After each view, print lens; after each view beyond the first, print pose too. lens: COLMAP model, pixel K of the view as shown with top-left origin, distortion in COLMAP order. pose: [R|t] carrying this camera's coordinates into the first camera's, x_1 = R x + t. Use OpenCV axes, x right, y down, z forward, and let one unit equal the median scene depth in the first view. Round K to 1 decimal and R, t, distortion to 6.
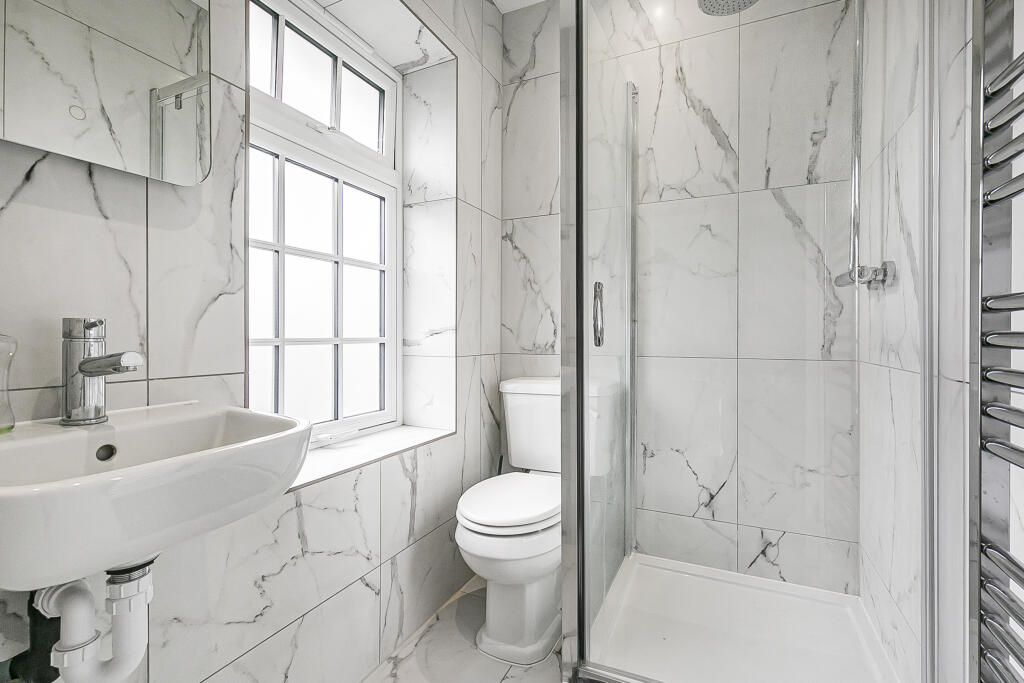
lens RADIAL K [[469.0, 0, 511.9], [0, 469.0, 338.4], [0, 0, 1]] dist [0.001963, -0.000152]
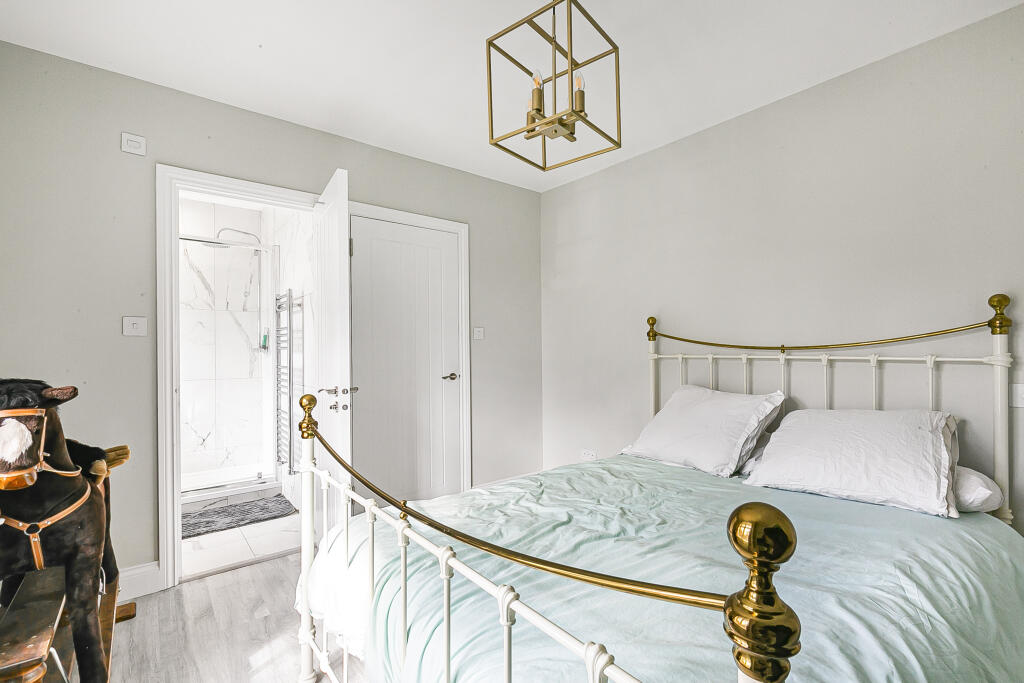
lens RADIAL K [[469.0, 0, 512.2], [0, 469.0, 344.7], [0, 0, 1]] dist [0.001963, -0.000152]
pose [[0.447087, -0.005491, 0.894474, -0.991491], [0.009634, 0.999953, 0.001323, -0.124411], [-0.894439, 0.008026, 0.447119, -1.439358]]
